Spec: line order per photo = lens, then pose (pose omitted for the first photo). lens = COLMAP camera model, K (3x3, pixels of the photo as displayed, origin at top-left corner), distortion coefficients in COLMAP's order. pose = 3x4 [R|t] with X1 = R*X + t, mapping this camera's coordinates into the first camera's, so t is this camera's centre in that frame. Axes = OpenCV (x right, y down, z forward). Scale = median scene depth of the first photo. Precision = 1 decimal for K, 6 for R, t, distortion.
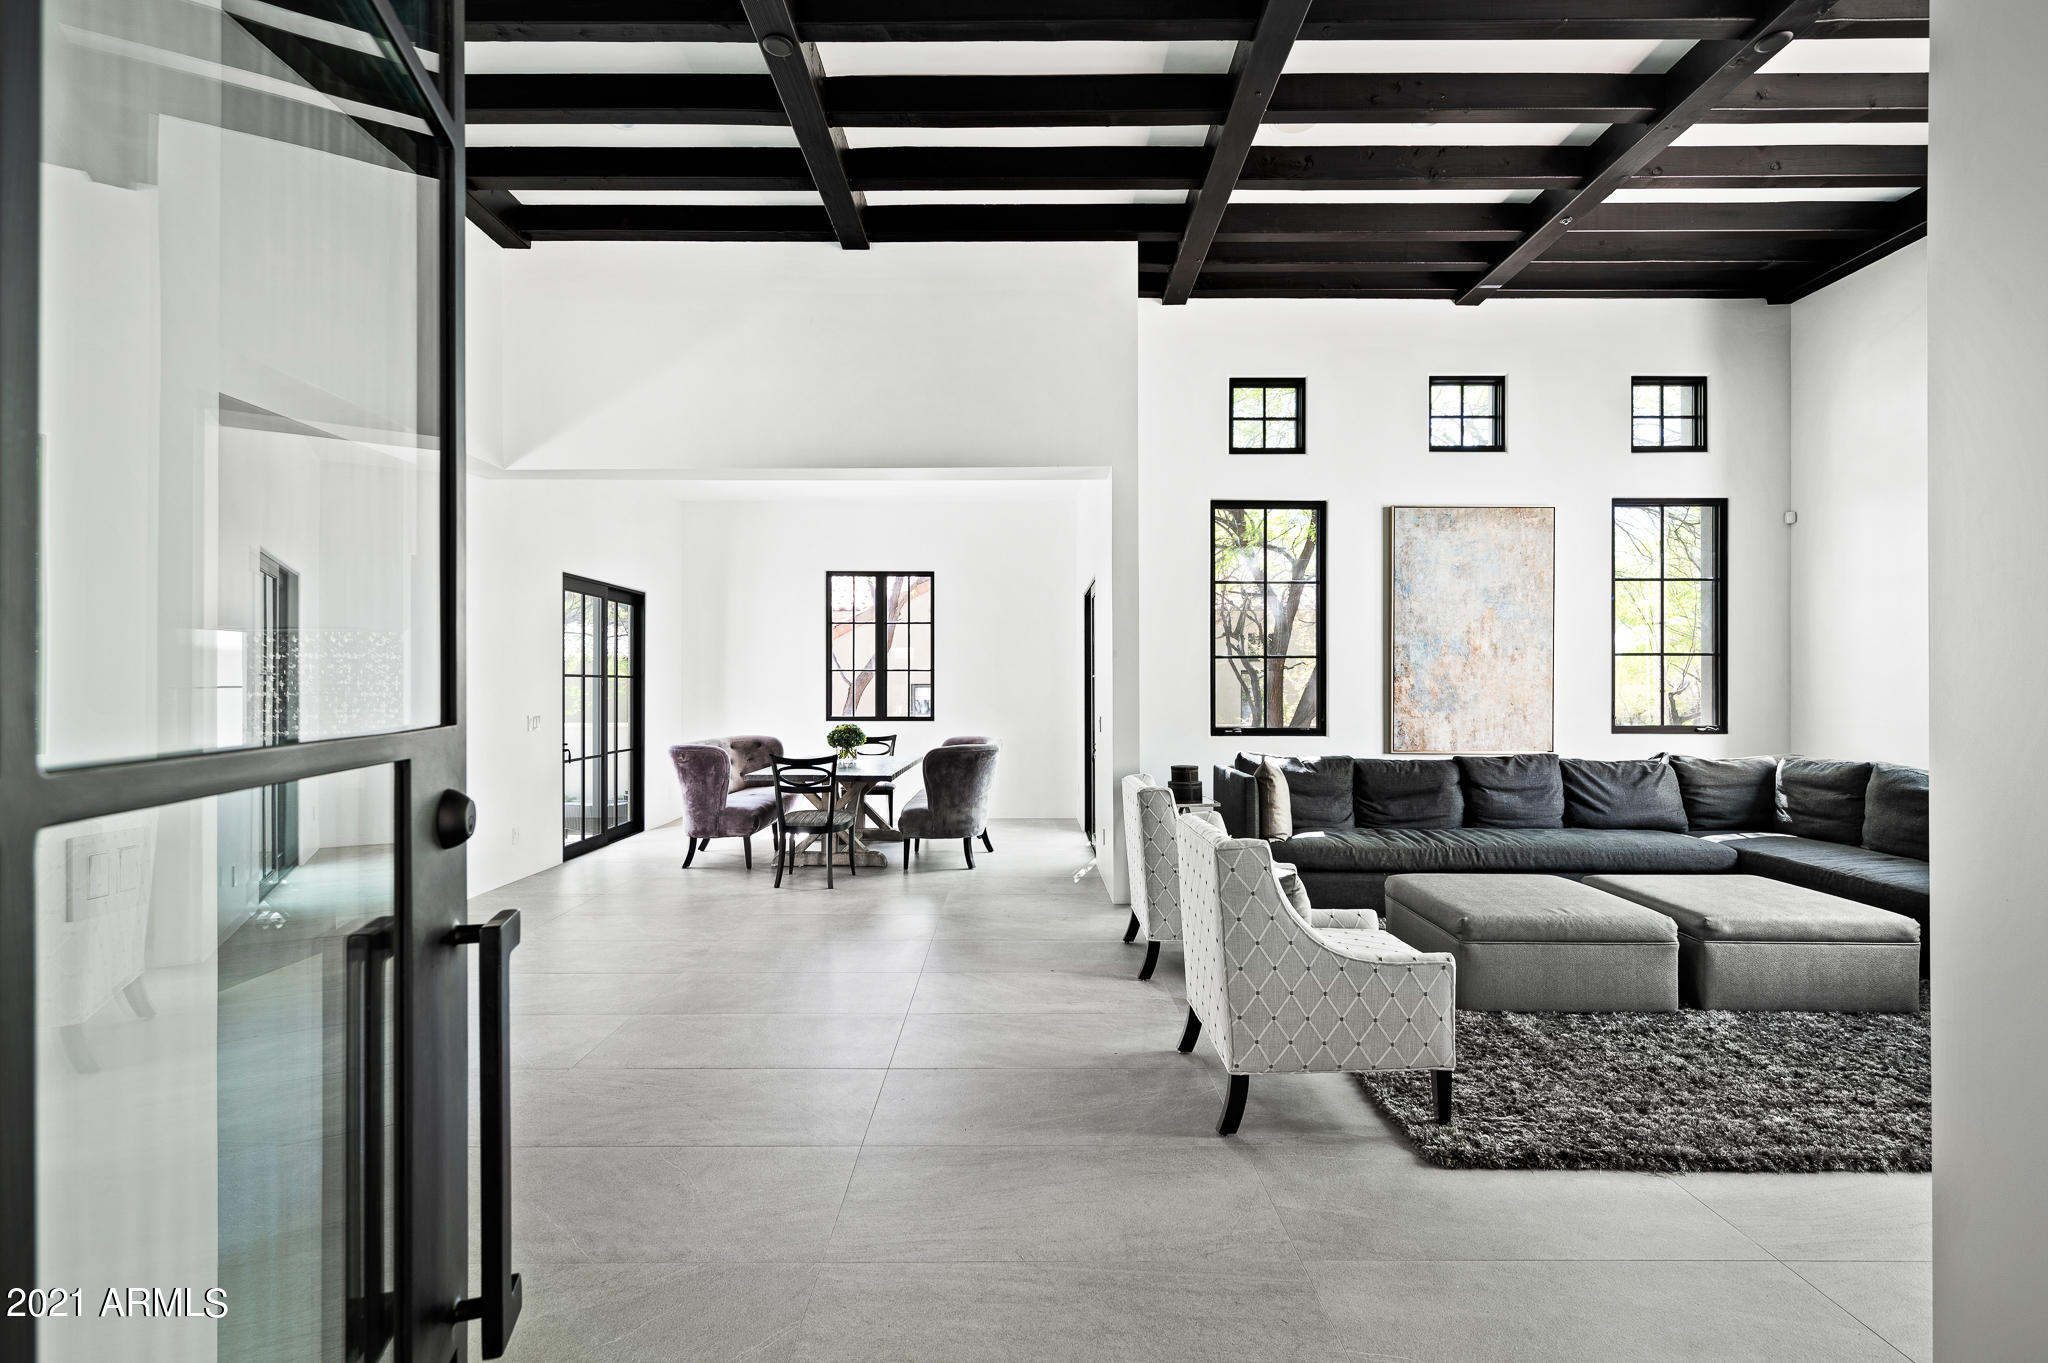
lens RADIAL K [[958.0, 0, 1018.3], [0, 958.0, 684.6], [0, 0, 1]] dist [-0.001560, 0.000894]
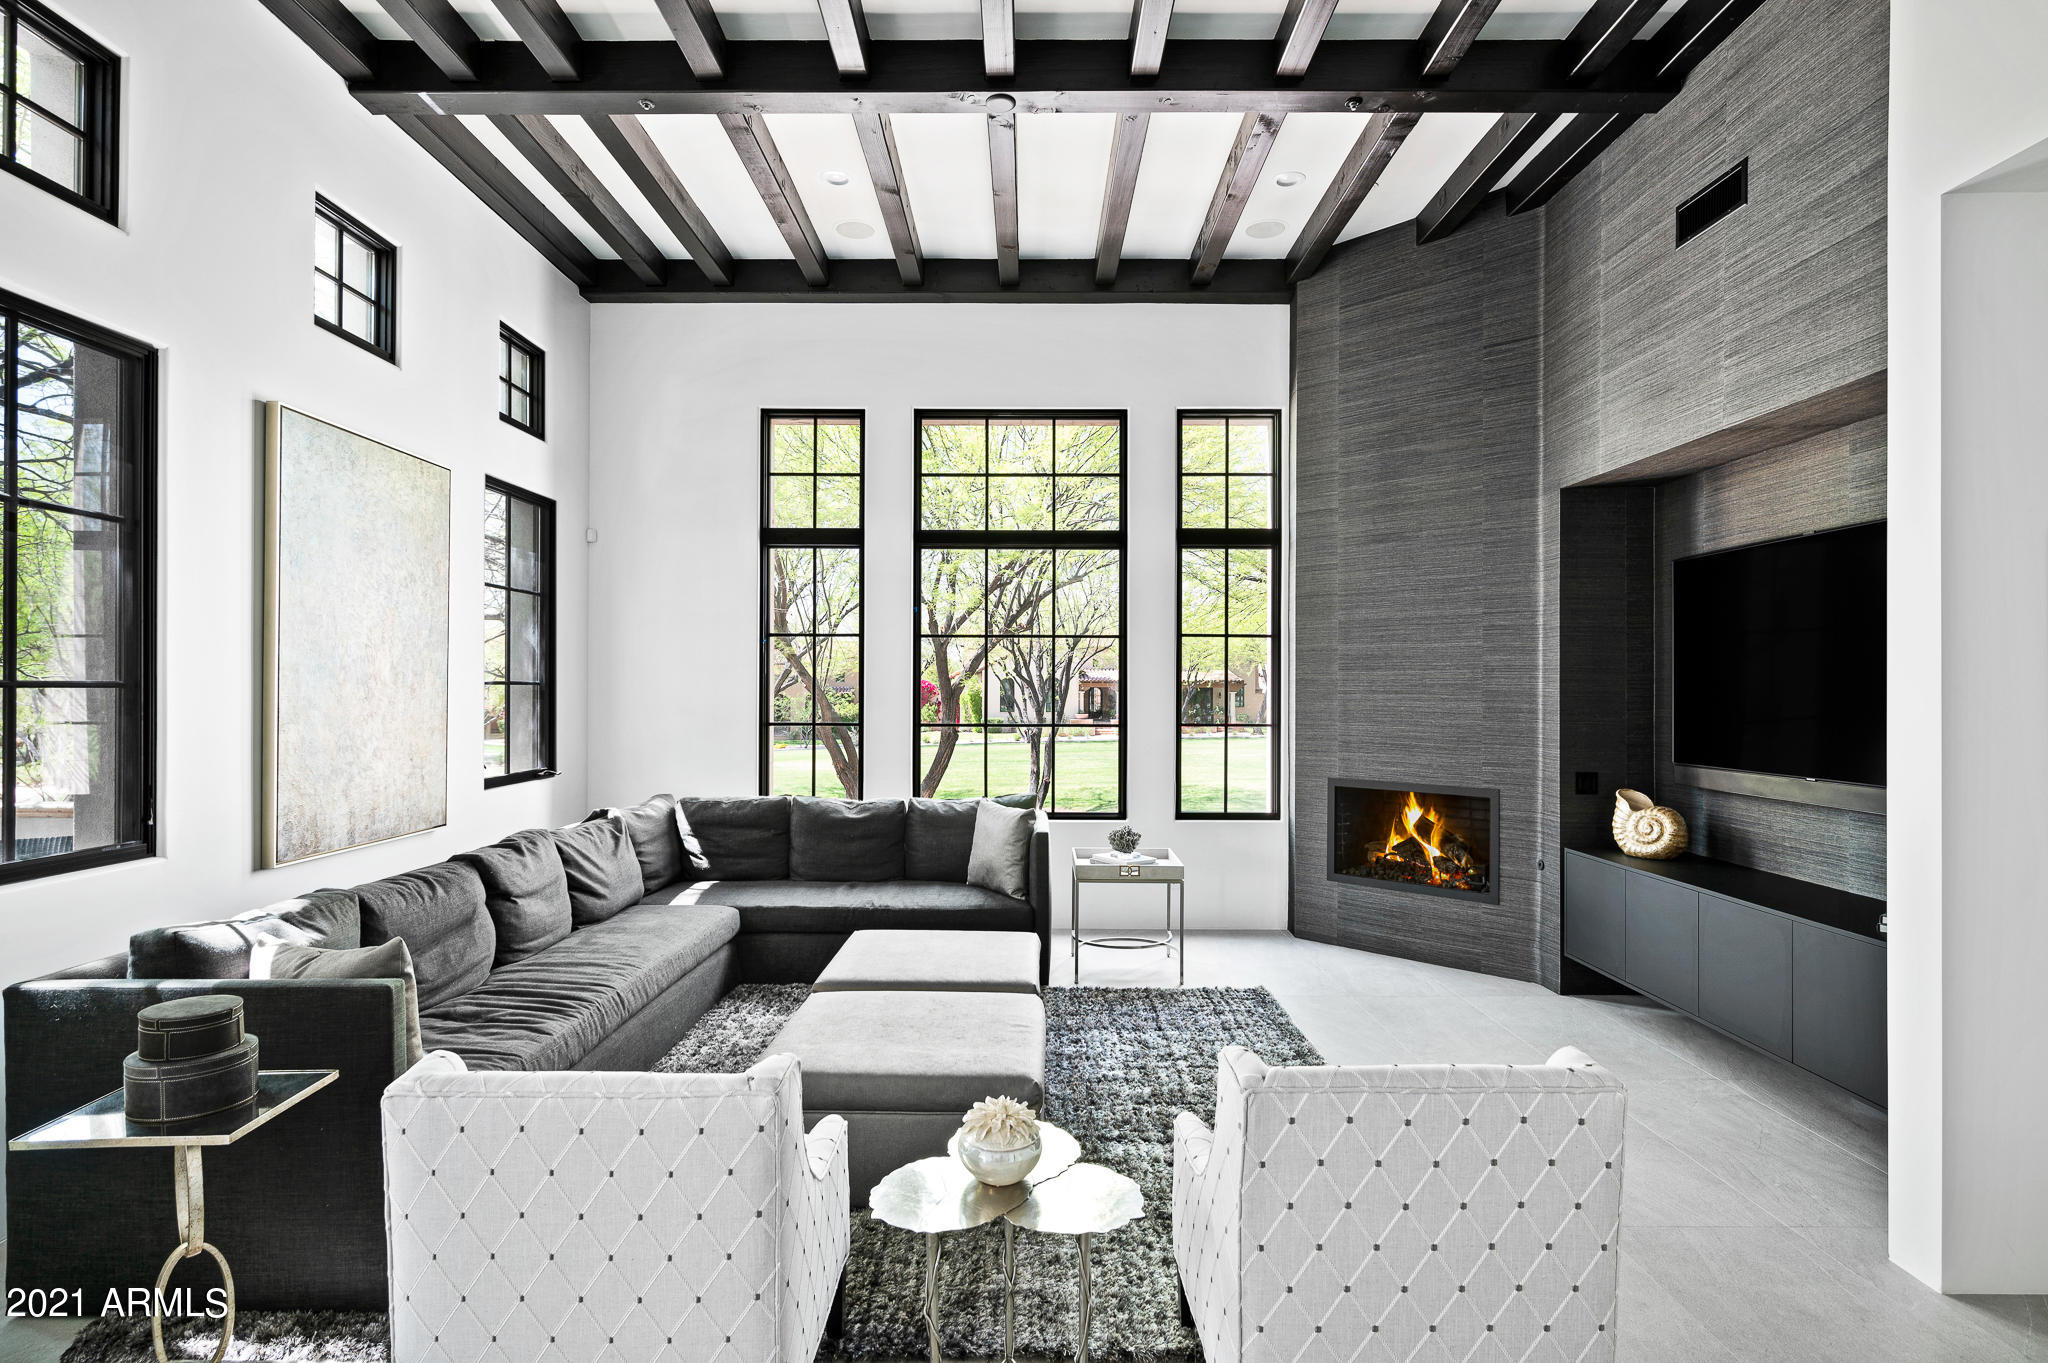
lens RADIAL K [[1051.6, 0, 1003.9], [0, 1051.6, 683.4], [0, 0, 1]] dist [0.003678, -0.002803]
pose [[0.017114, 0.003835, 0.999846, -0.199196], [0.000417, 0.999993, -0.003843, -0.030026], [-0.999853, 0.000483, 0.017112, 0.625313]]
